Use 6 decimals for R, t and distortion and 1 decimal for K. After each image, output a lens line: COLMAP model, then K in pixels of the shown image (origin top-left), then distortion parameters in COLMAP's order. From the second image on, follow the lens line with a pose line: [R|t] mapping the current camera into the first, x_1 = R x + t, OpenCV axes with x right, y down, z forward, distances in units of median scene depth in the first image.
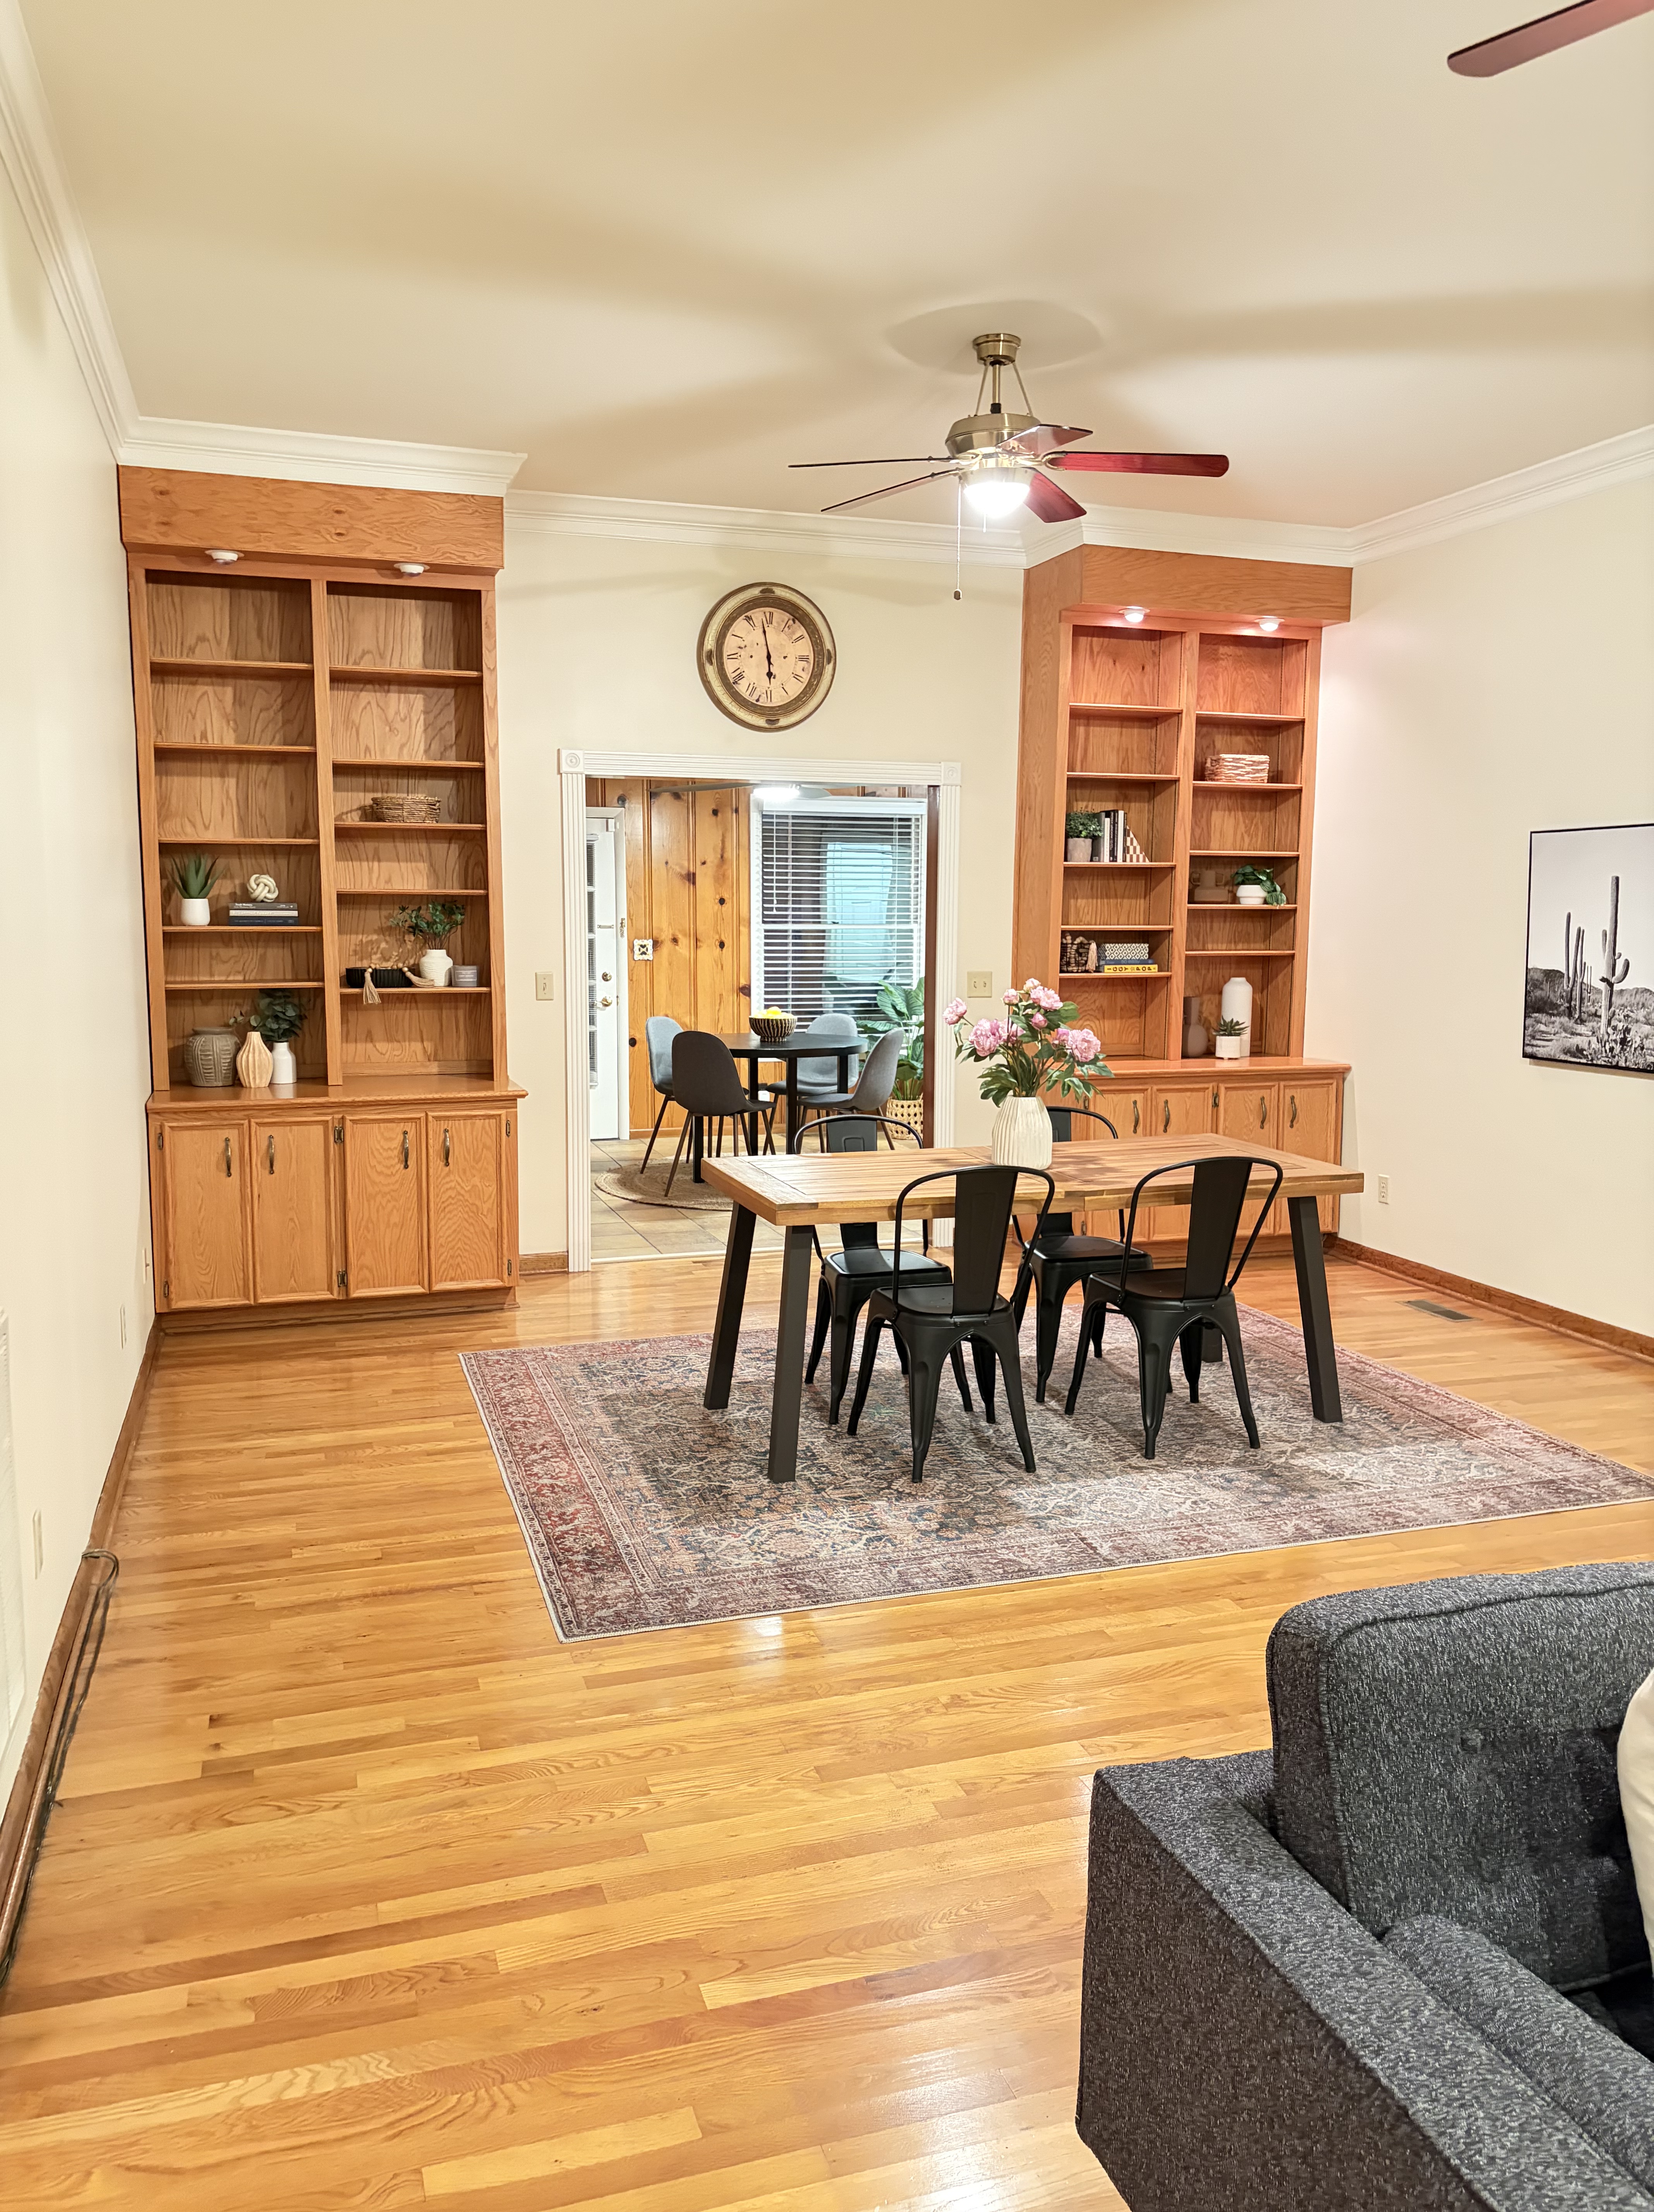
lens RADIAL K [[1668.6, 0, 830.8], [0, 1668.6, 1110.8], [0, 0, 1]] dist [0.025983, -0.029246]
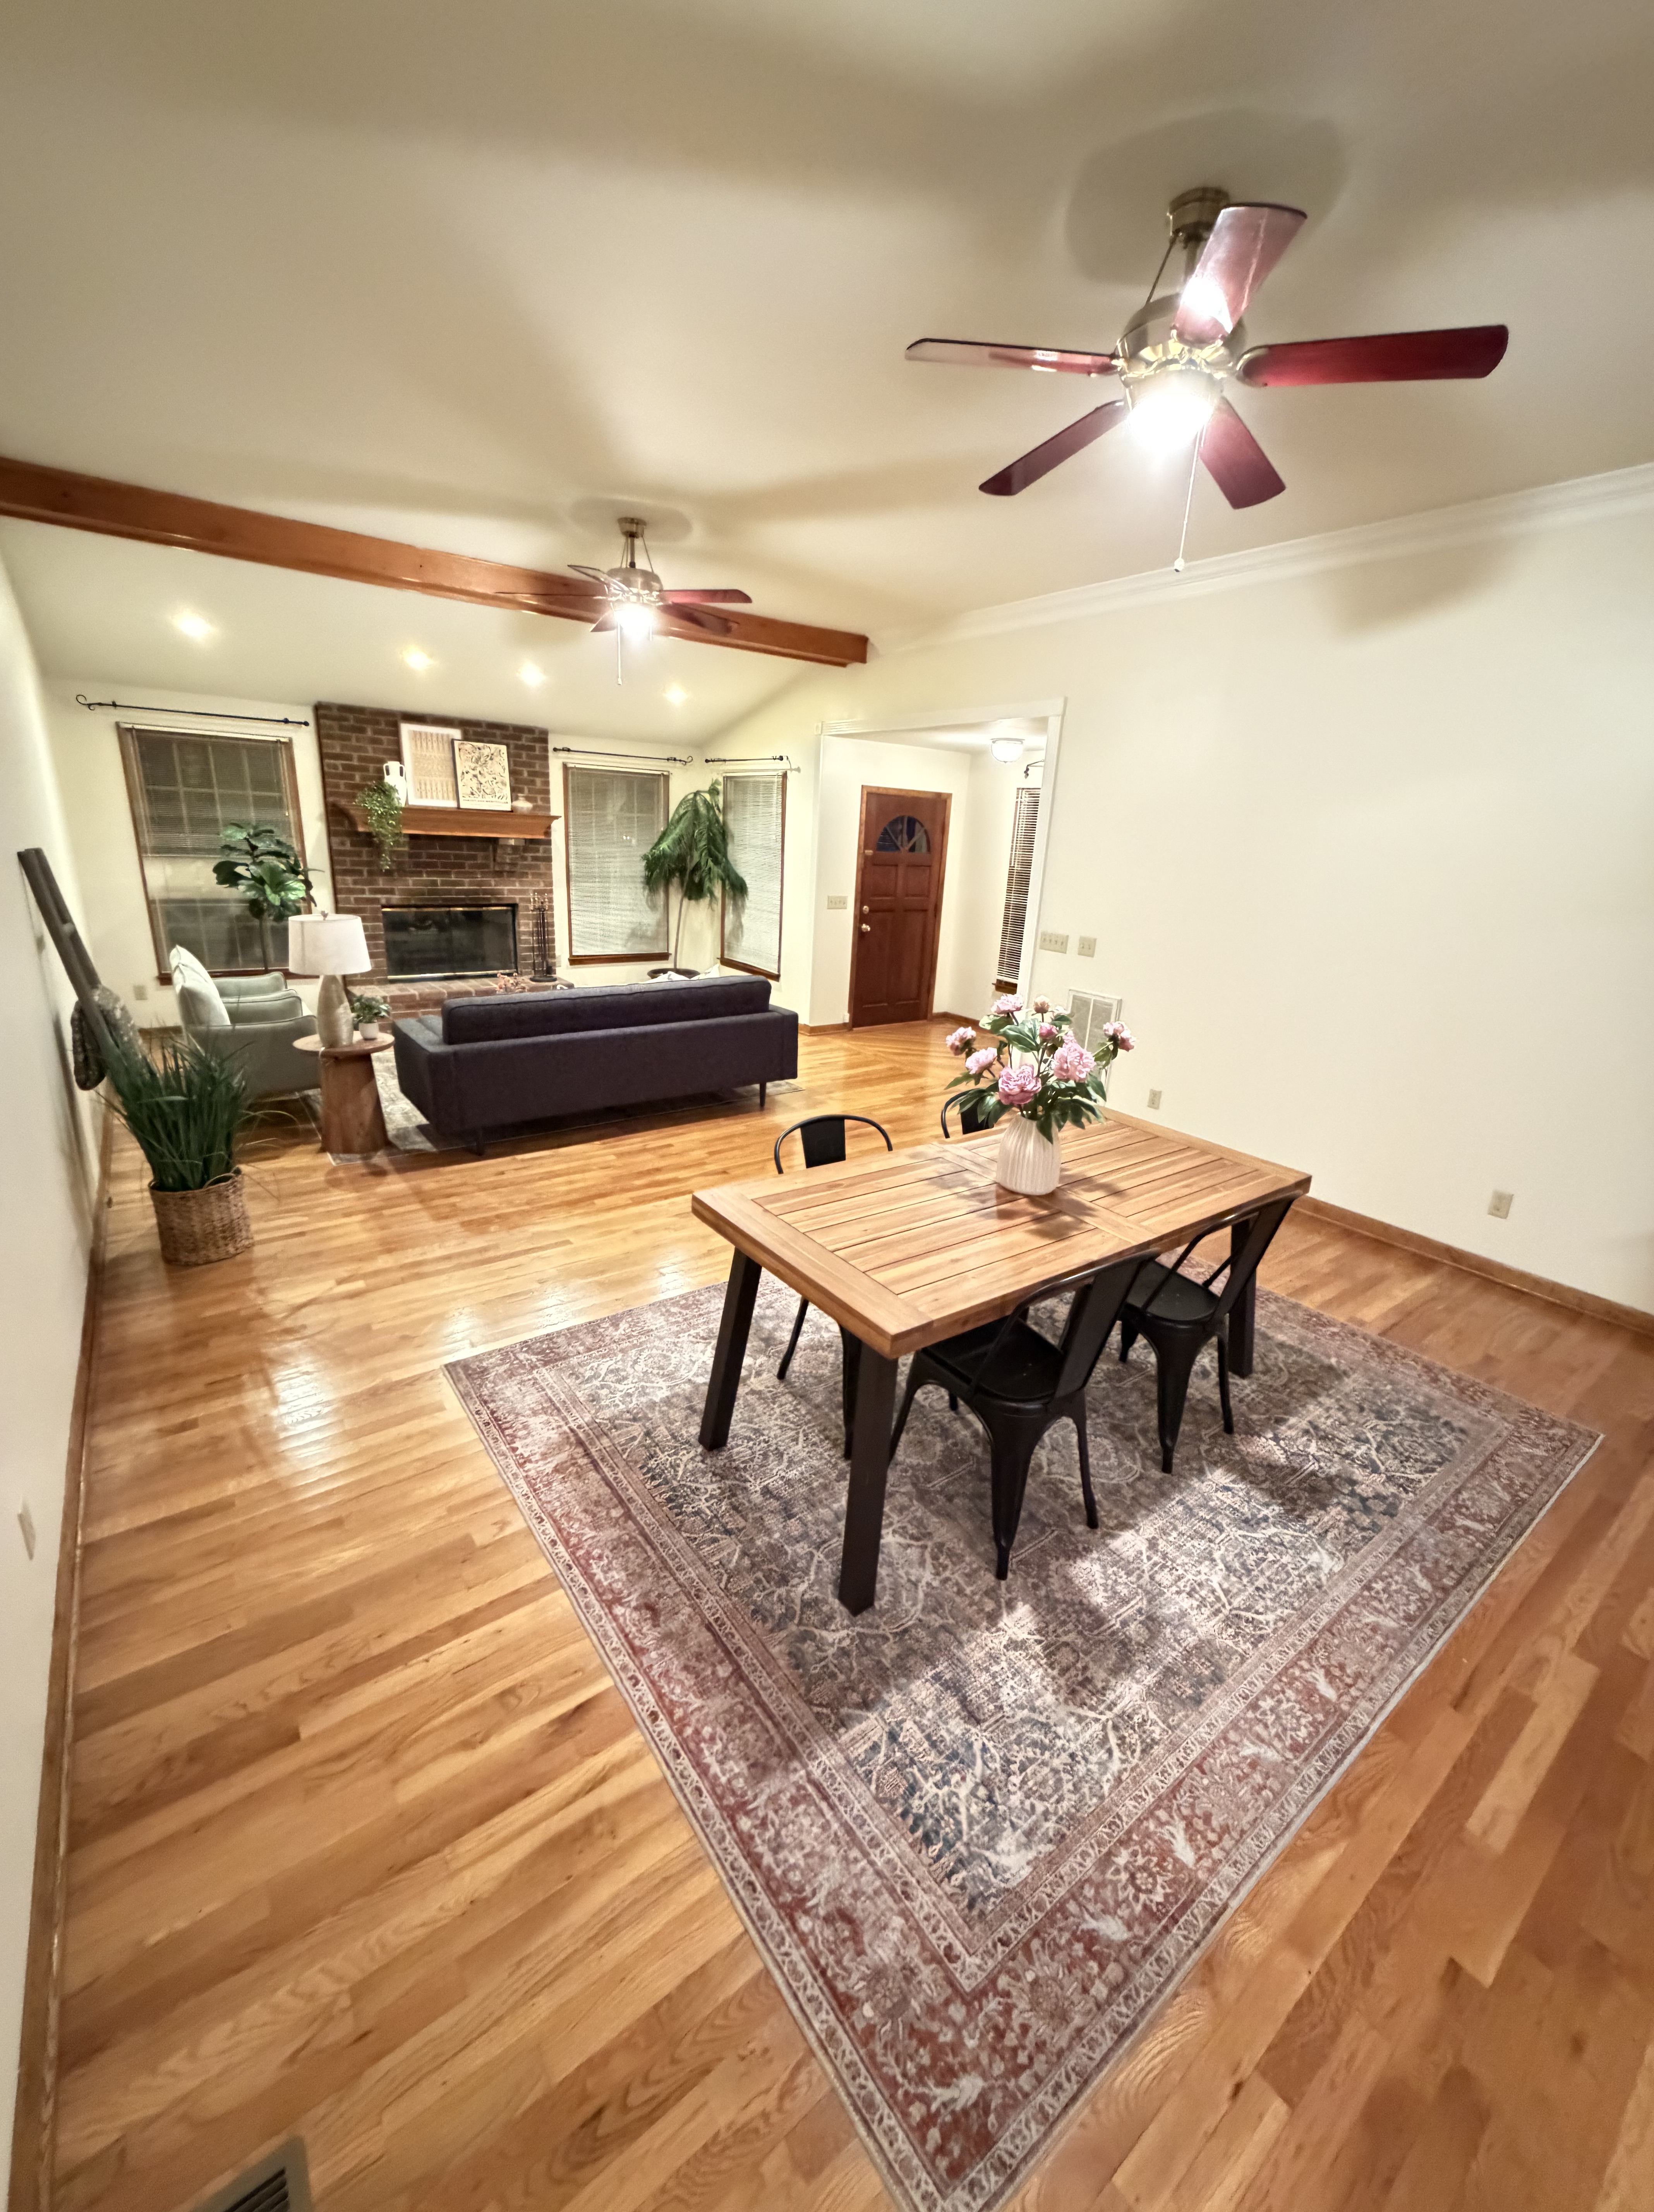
lens RADIAL K [[882.1, 0, 828.7], [0, 882.1, 1097.7], [0, 0, 1]] dist [0.000421, -0.000130]
pose [[-0.943927, 0.045896, -0.326948, 0.287255], [-0.094420, 0.911402, 0.400538, -0.155307], [0.316364, 0.408949, -0.855964, 1.011681]]
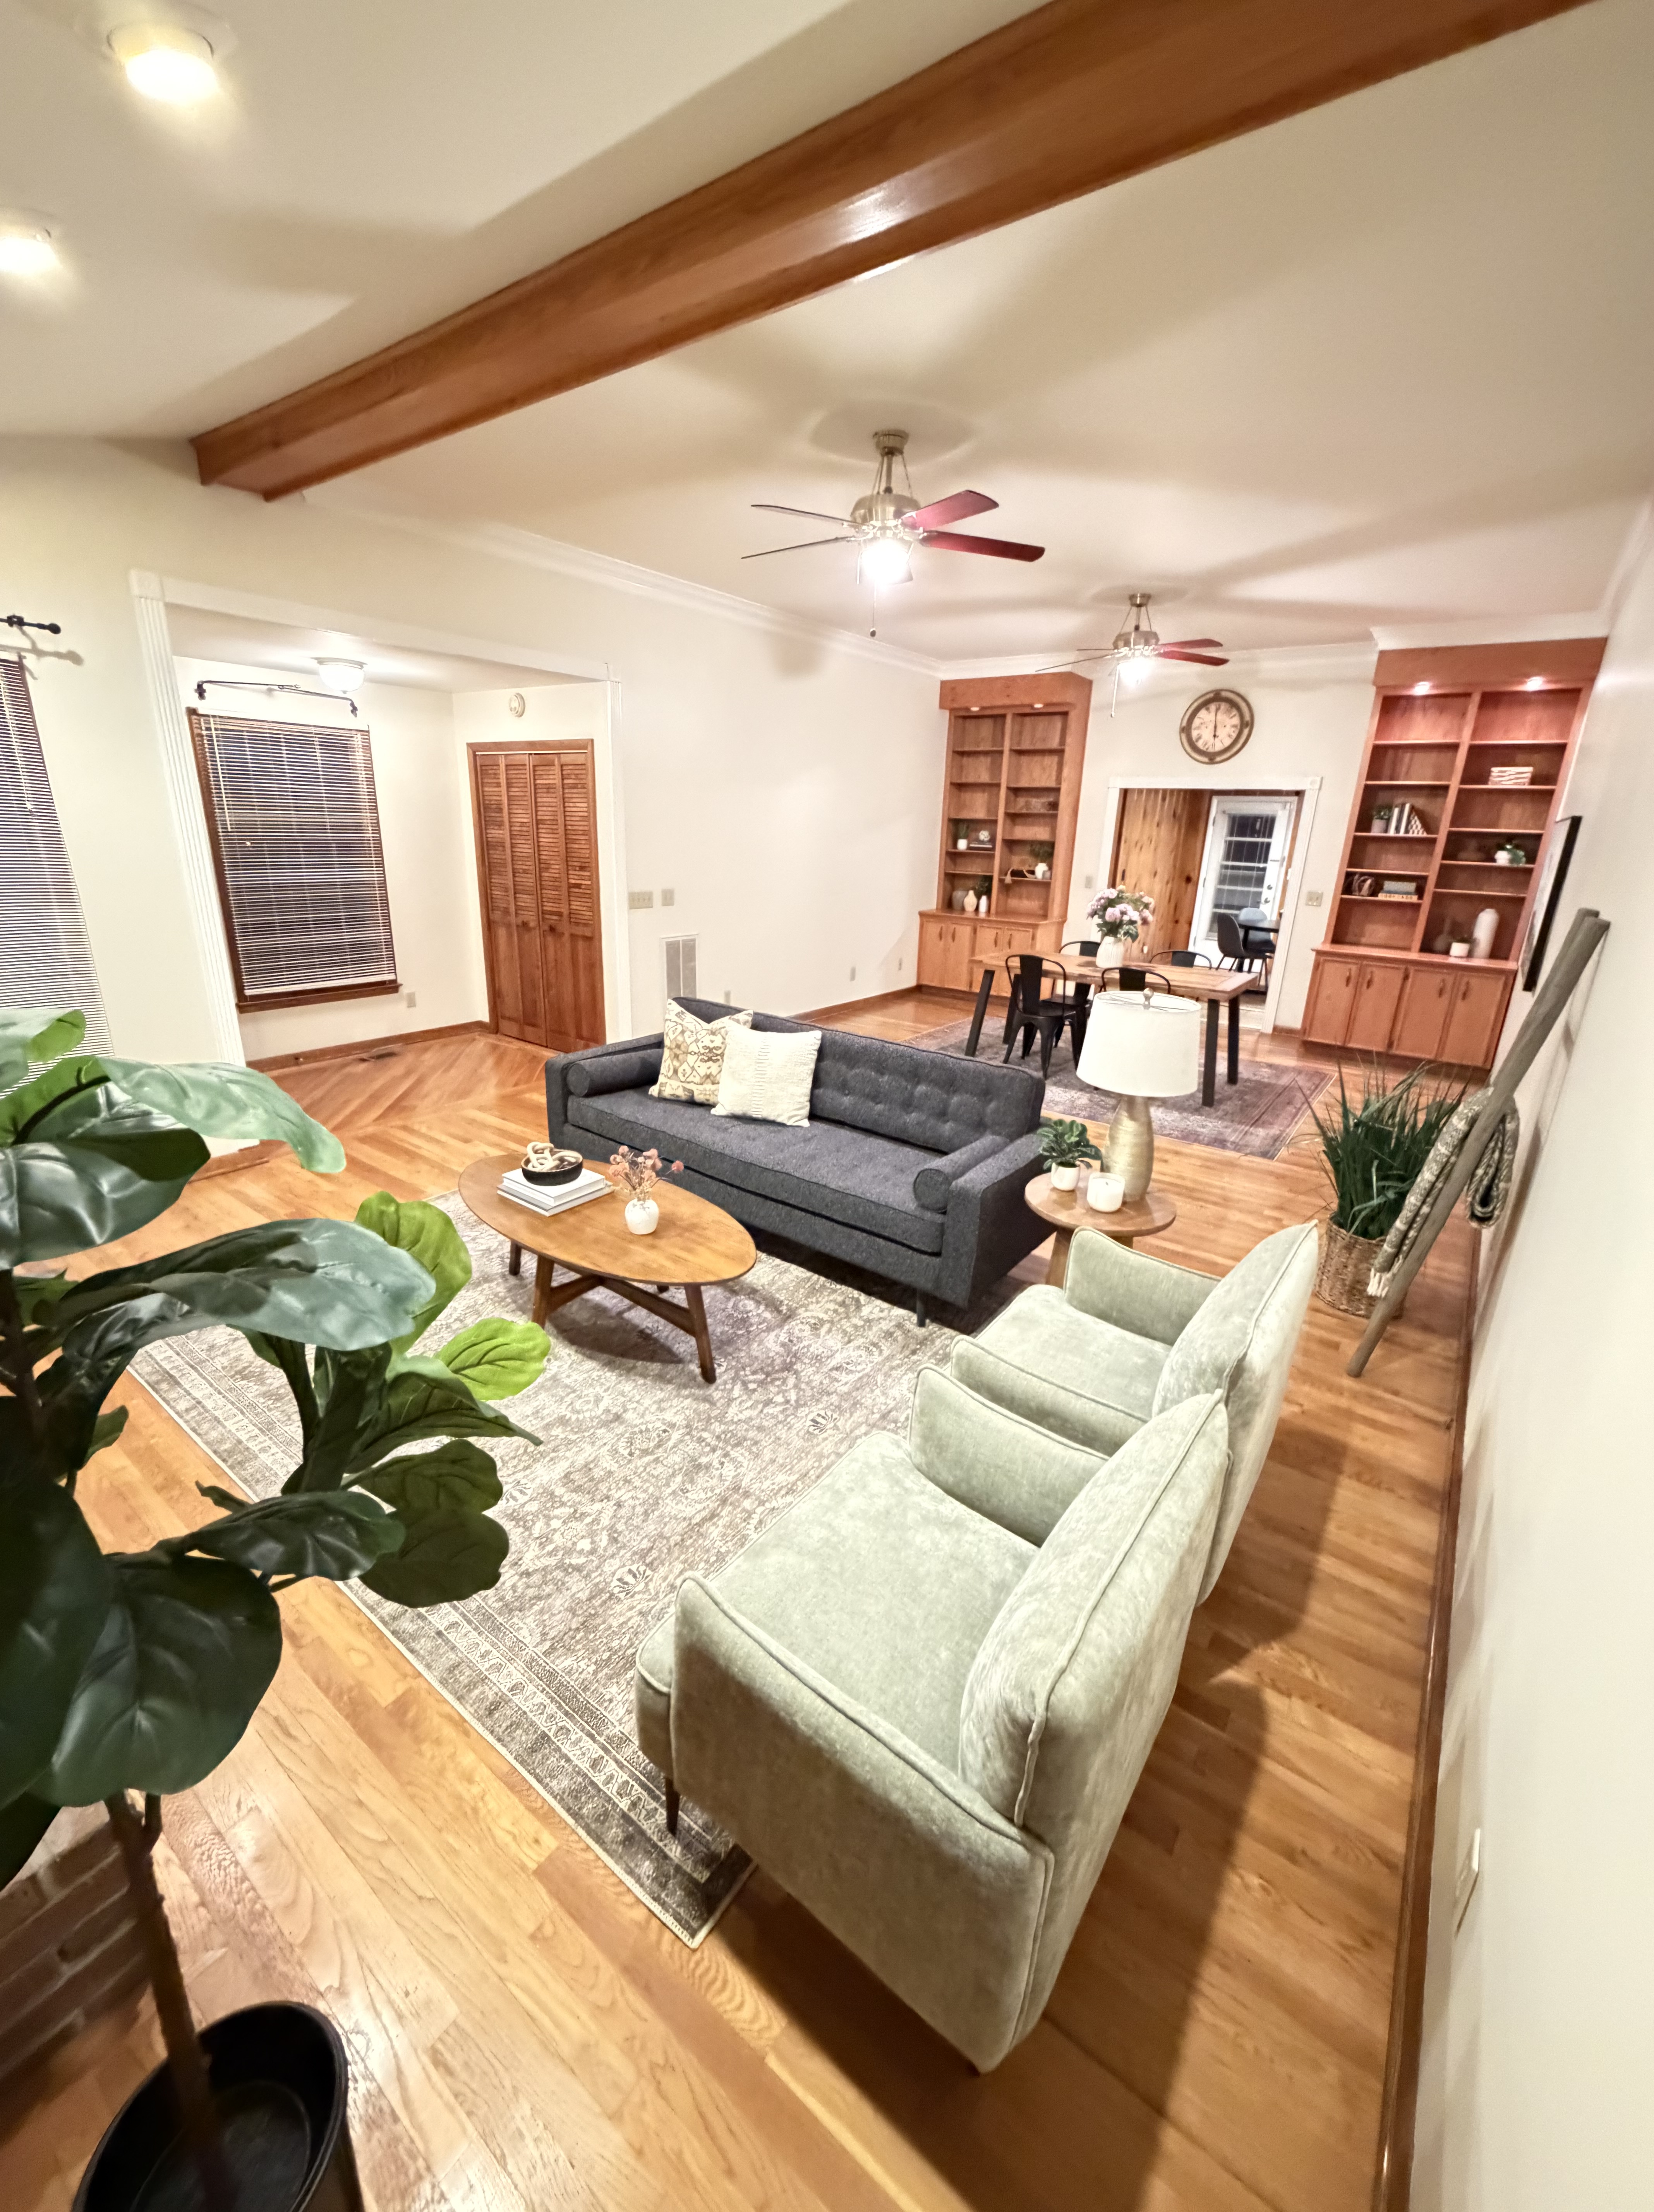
lens RADIAL K [[882.1, 0, 824.5], [0, 882.1, 1099.3], [0, 0, 1]] dist [0.000421, -0.000130]
pose [[0.580902, 0.258778, -0.771743, 0.647978], [-0.129917, 0.965440, 0.225937, -0.011425], [0.803539, -0.030985, 0.594445, -0.050361]]
